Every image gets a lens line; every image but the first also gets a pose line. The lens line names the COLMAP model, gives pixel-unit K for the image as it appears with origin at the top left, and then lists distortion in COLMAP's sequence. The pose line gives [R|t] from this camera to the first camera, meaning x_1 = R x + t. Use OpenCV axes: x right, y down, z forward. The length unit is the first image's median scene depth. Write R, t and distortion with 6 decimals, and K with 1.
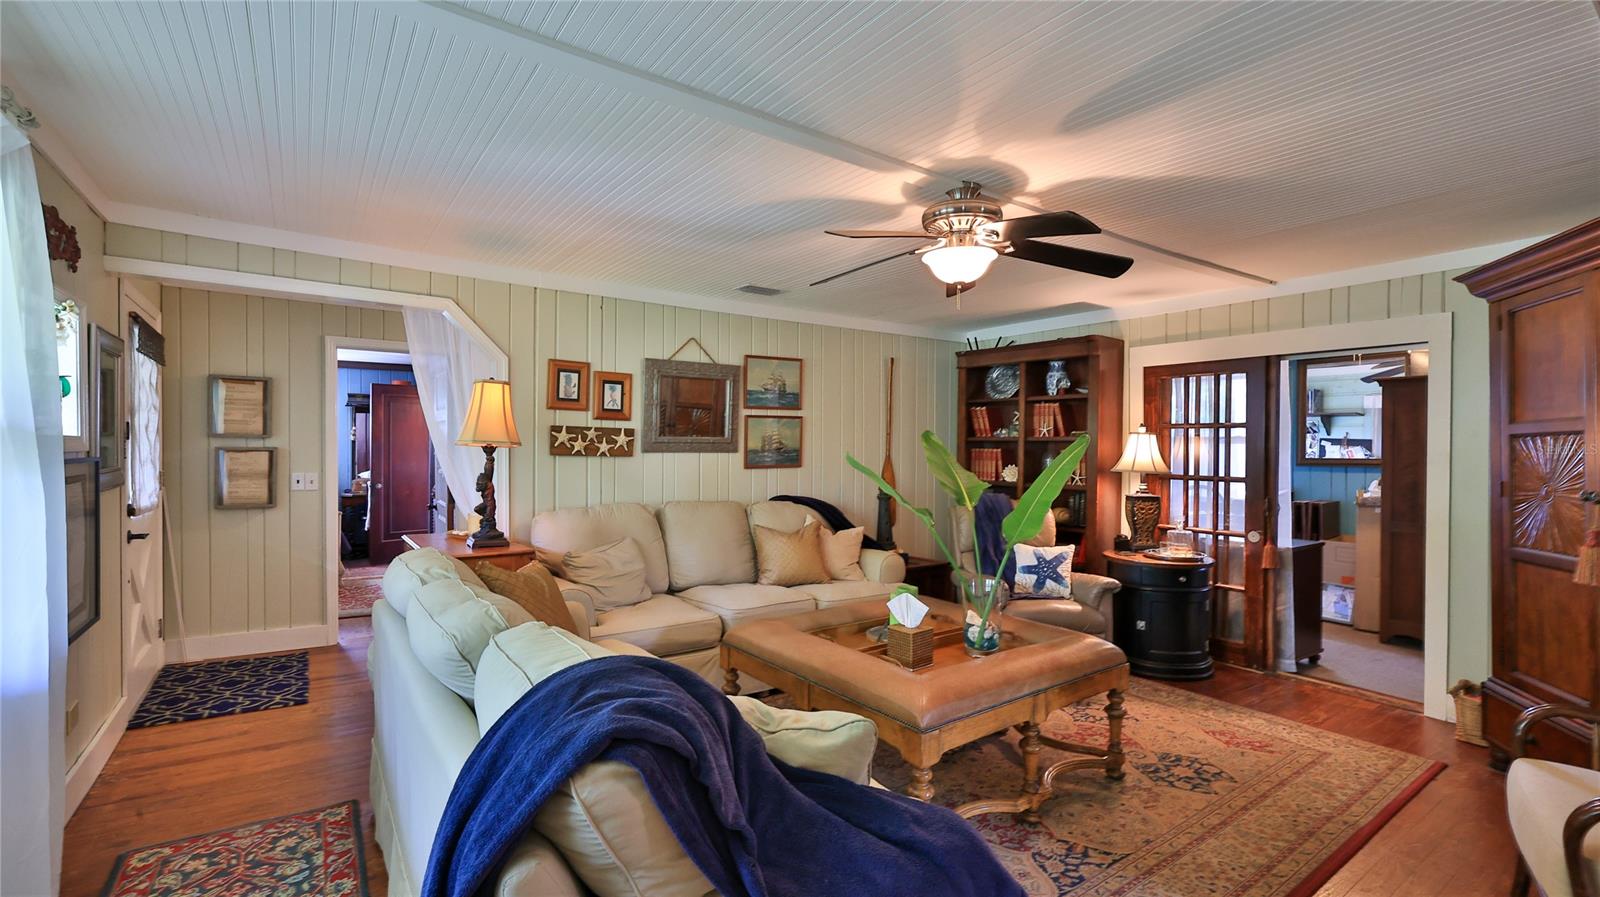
lens RADIAL K [[709.2, 0, 801.5], [0, 709.2, 447.9], [0, 0, 1]] dist [-0.000207, 0.000039]
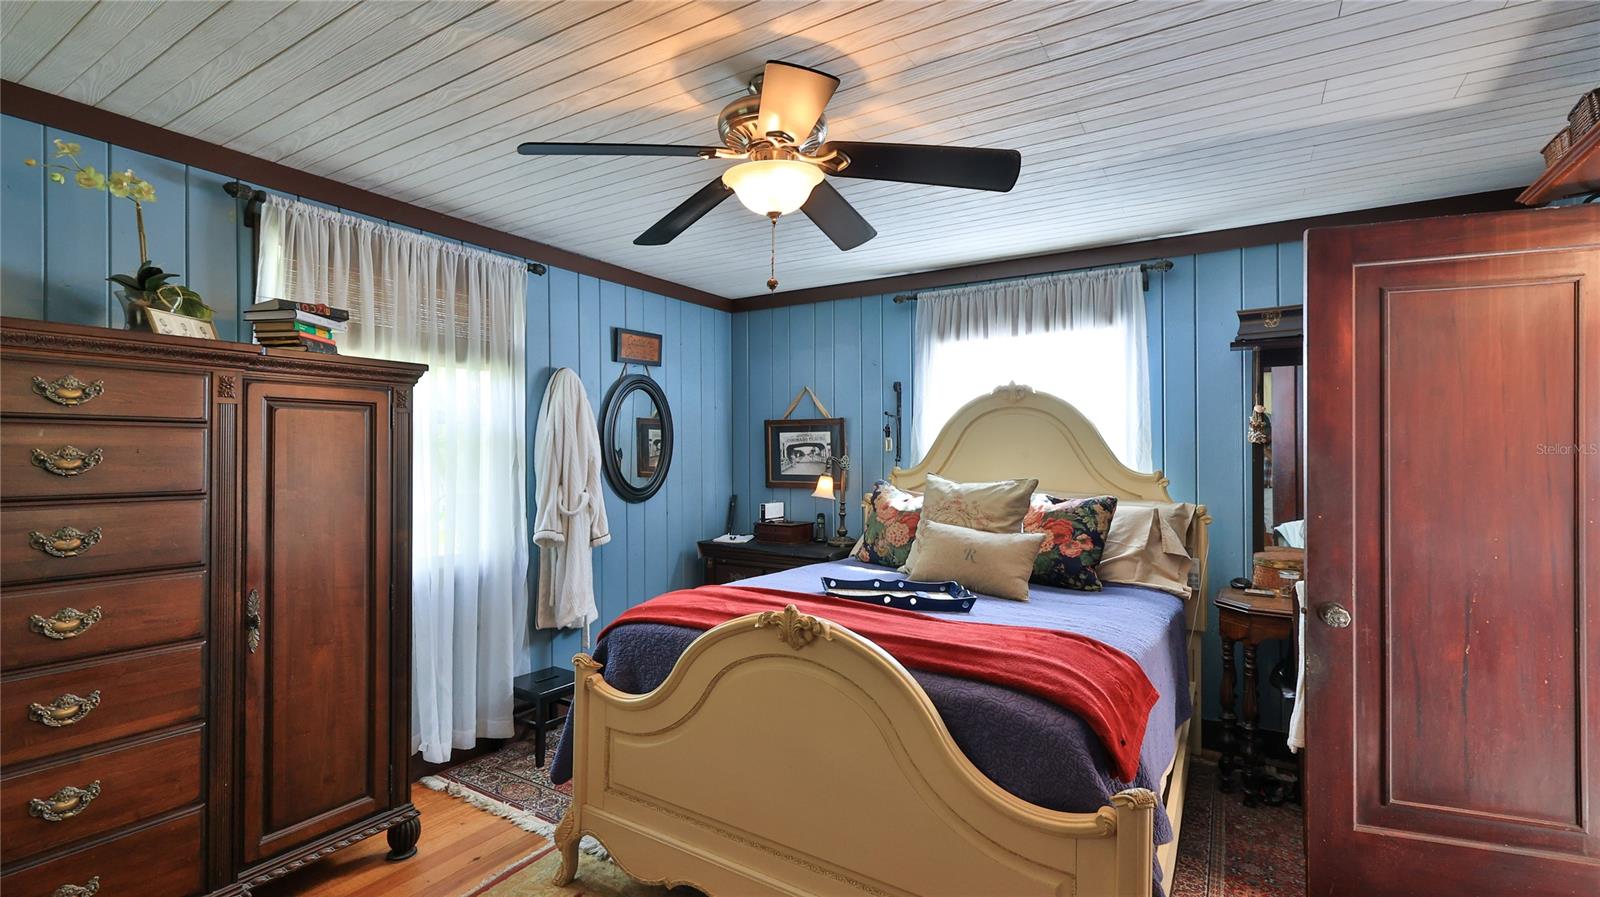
lens RADIAL K [[709.2, 0, 796.1], [0, 709.2, 444.2], [0, 0, 1]] dist [-0.000207, 0.000039]
pose [[0.387967, -0.010507, -0.921613, -0.393360], [0.000594, 0.999938, -0.011150, -0.006442], [0.921673, 0.003778, 0.387949, 0.649172]]
